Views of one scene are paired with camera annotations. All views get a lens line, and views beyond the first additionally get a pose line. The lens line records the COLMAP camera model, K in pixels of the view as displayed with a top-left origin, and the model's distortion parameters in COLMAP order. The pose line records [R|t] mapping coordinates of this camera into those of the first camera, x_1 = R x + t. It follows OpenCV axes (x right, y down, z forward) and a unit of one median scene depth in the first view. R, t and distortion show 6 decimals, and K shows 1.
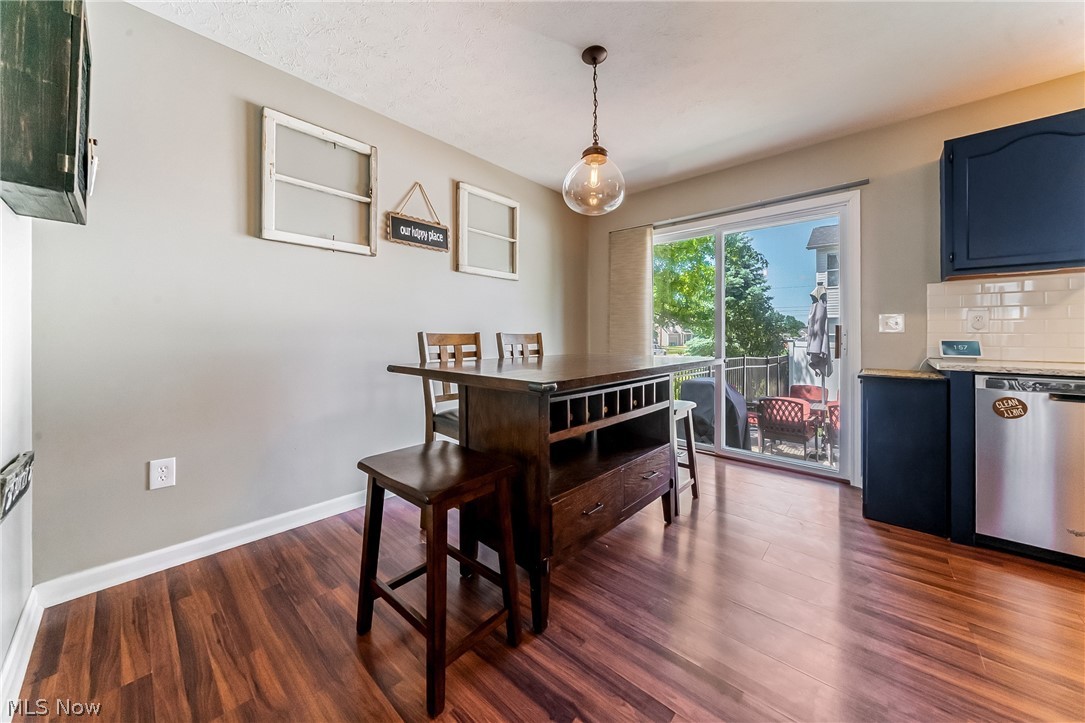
lens RADIAL K [[375.9, 0, 547.2], [0, 375.9, 332.6], [0, 0, 1]] dist [-0.009470, 0.000398]
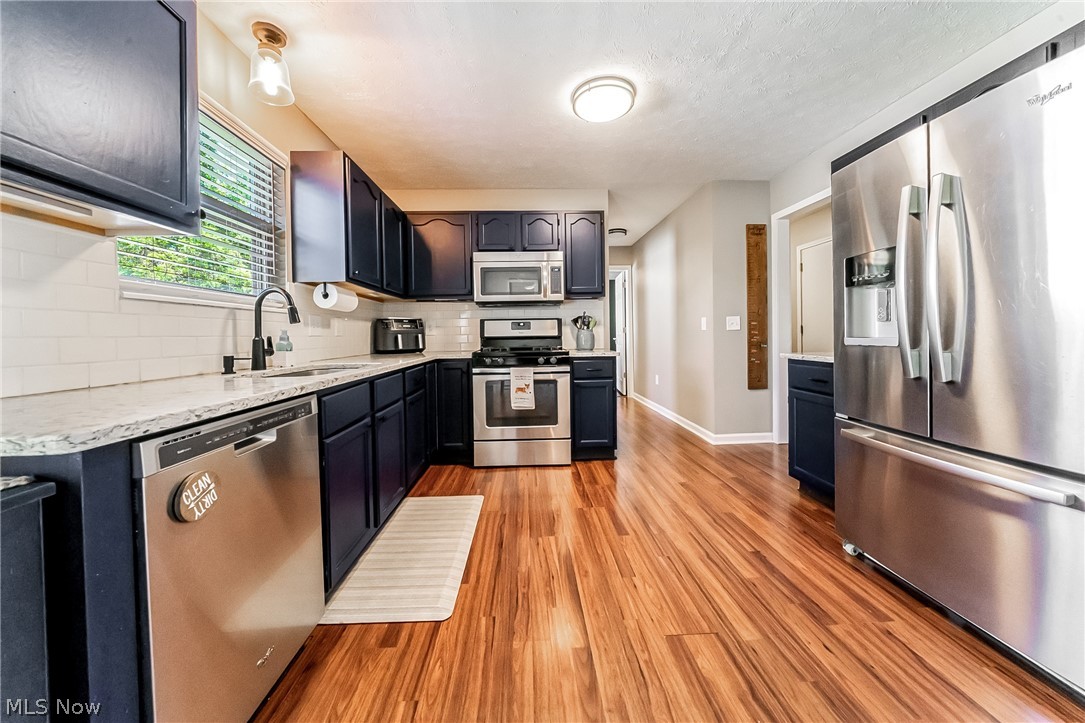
lens RADIAL K [[375.9, 0, 542.0], [0, 375.9, 339.5], [0, 0, 1]] dist [-0.009470, 0.000398]
pose [[-0.697940, 0.000923, 0.716155, 0.364721], [0.009728, 0.999919, 0.008191, 0.004998], [-0.716090, 0.012684, -0.697893, 0.596973]]
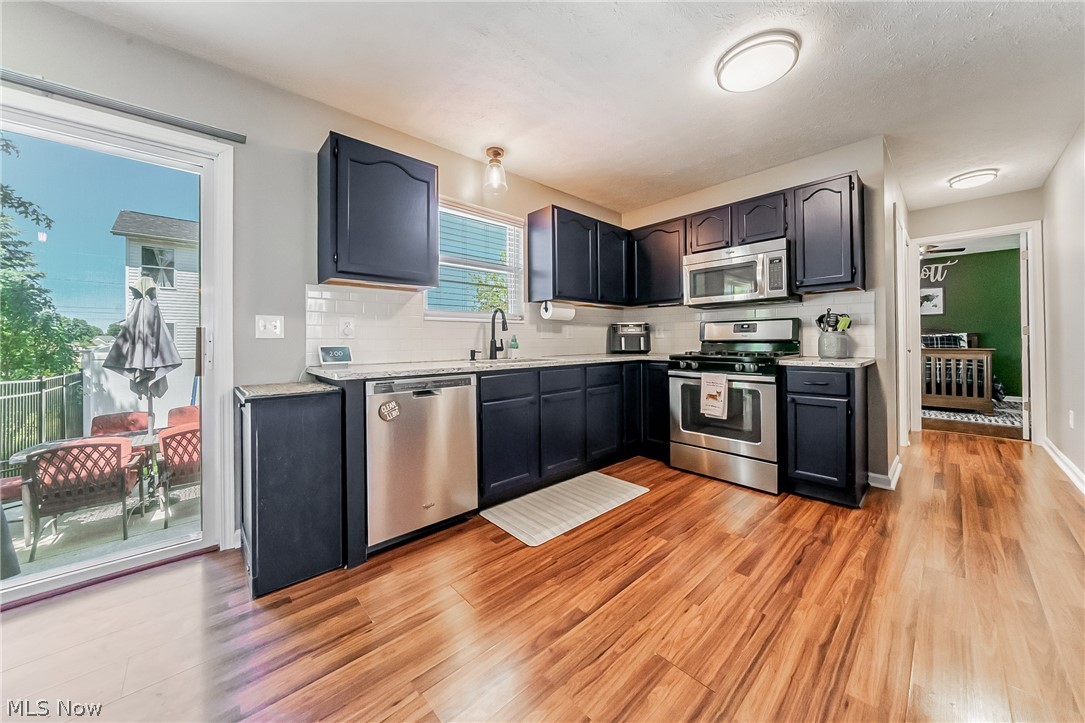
lens RADIAL K [[375.9, 0, 541.3], [0, 375.9, 338.9], [0, 0, 1]] dist [-0.009470, 0.000398]
pose [[0.101592, 0.003332, 0.994821, 0.146317], [0.001352, 0.999993, -0.003487, 0.004356], [-0.994825, 0.001699, 0.101587, 0.279838]]
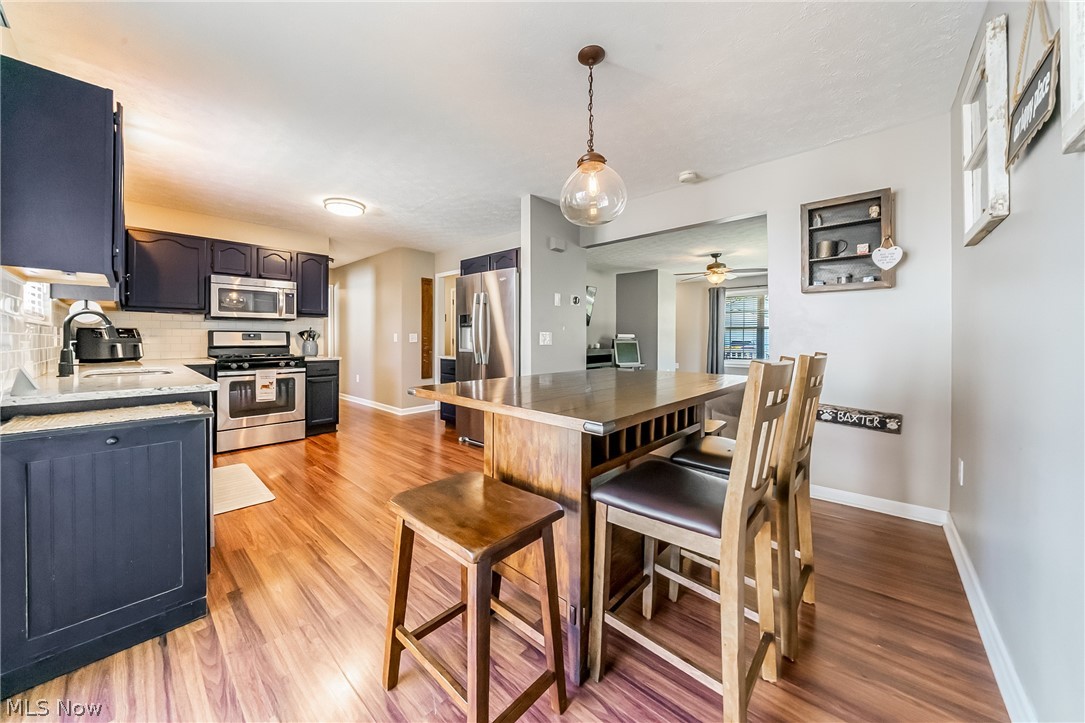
lens RADIAL K [[375.9, 0, 524.7], [0, 375.9, 340.1], [0, 0, 1]] dist [-0.009470, 0.000398]
pose [[-0.999520, -0.002440, 0.030898, 0.170927], [-0.002549, 0.999991, -0.003495, -0.014609], [-0.030889, -0.003572, -0.999516, 1.217088]]
